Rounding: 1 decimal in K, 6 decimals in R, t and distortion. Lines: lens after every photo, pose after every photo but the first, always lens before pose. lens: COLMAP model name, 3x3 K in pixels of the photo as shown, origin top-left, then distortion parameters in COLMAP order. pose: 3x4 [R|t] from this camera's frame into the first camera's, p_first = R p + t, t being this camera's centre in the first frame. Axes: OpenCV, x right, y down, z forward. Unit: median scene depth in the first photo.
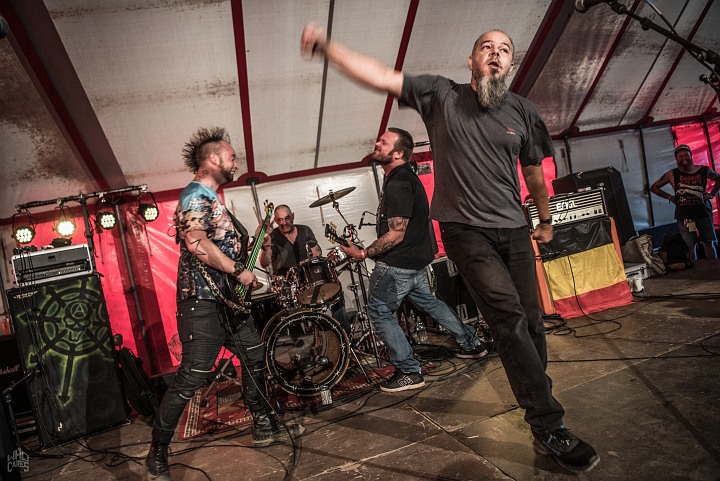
lens RADIAL K [[516.6, 0, 364.1], [0, 516.6, 215.5], [0, 0, 1]] dist [-0.073327, 0.000584]
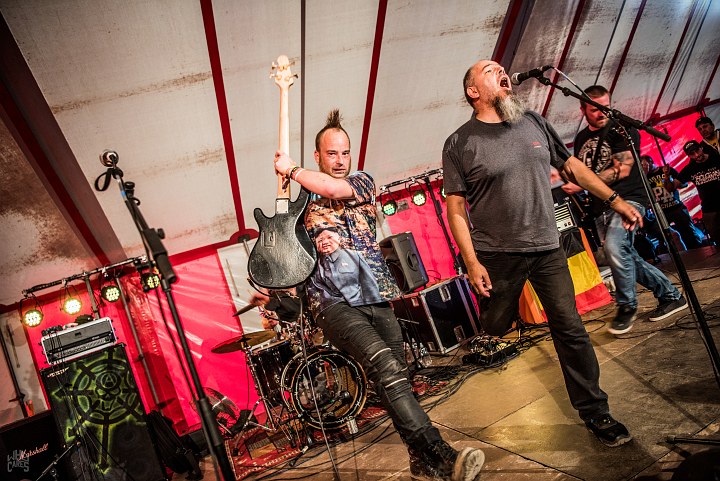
lens RADIAL K [[516.6, 0, 364.1], [0, 516.6, 215.5], [0, 0, 1]] dist [-0.073327, 0.000584]
pose [[0.989978, -0.129761, 0.055732, -0.044495], [0.133624, 0.988390, -0.072317, -0.006273], [-0.045701, 0.079039, 0.995823, -0.102469]]
